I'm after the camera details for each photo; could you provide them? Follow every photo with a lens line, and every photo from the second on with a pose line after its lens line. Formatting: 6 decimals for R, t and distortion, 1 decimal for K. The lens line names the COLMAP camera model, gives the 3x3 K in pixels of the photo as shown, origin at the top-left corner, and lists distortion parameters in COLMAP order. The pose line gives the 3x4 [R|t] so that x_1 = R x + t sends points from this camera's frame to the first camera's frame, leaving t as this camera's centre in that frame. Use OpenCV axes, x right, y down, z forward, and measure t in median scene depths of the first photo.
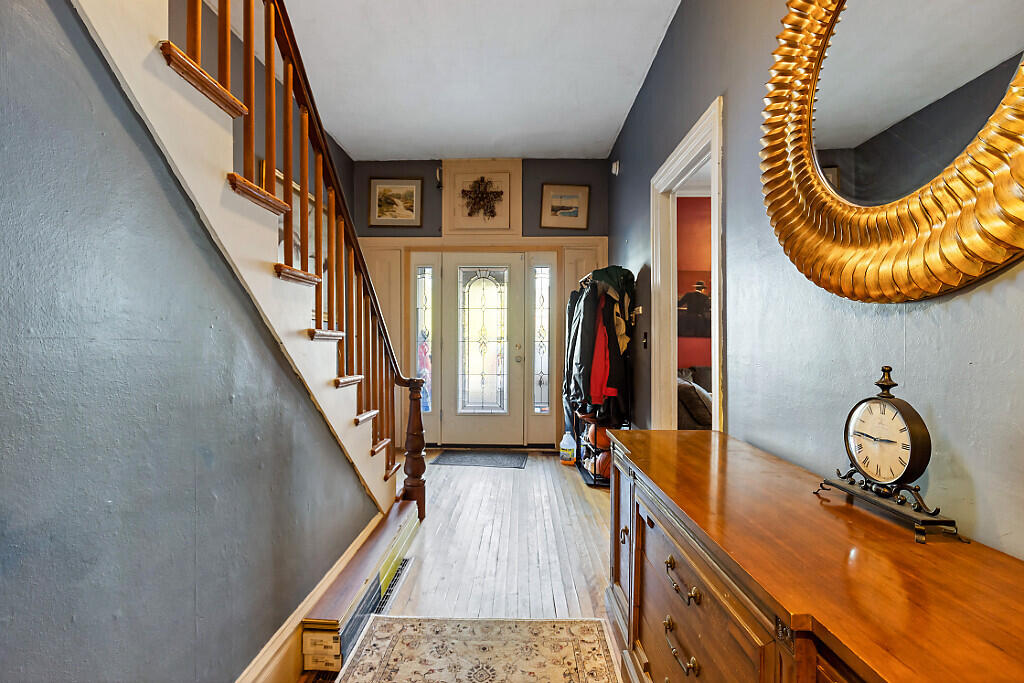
lens RADIAL K [[467.8, 0, 511.0], [0, 467.8, 346.5], [0, 0, 1]] dist [-0.002726, -0.001169]
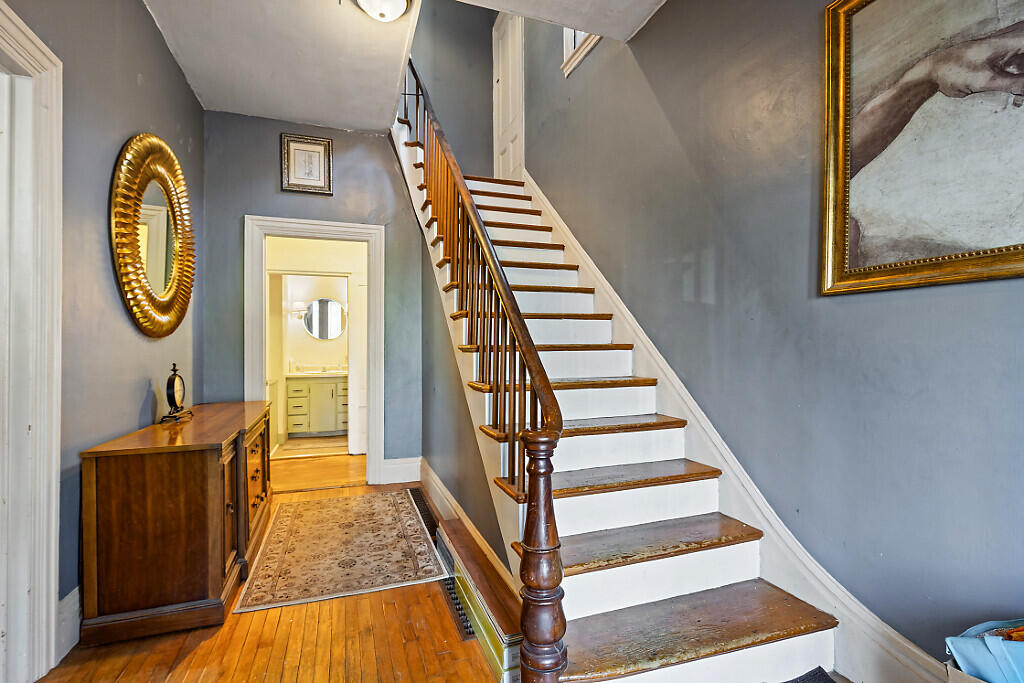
lens RADIAL K [[467.8, 0, 510.9], [0, 467.8, 345.0], [0, 0, 1]] dist [-0.002726, -0.001169]
pose [[-0.933404, 0.001530, -0.358823, -0.012722], [0.002633, 0.999993, -0.002584, -0.029478], [0.358817, -0.003357, -0.933402, 2.473390]]
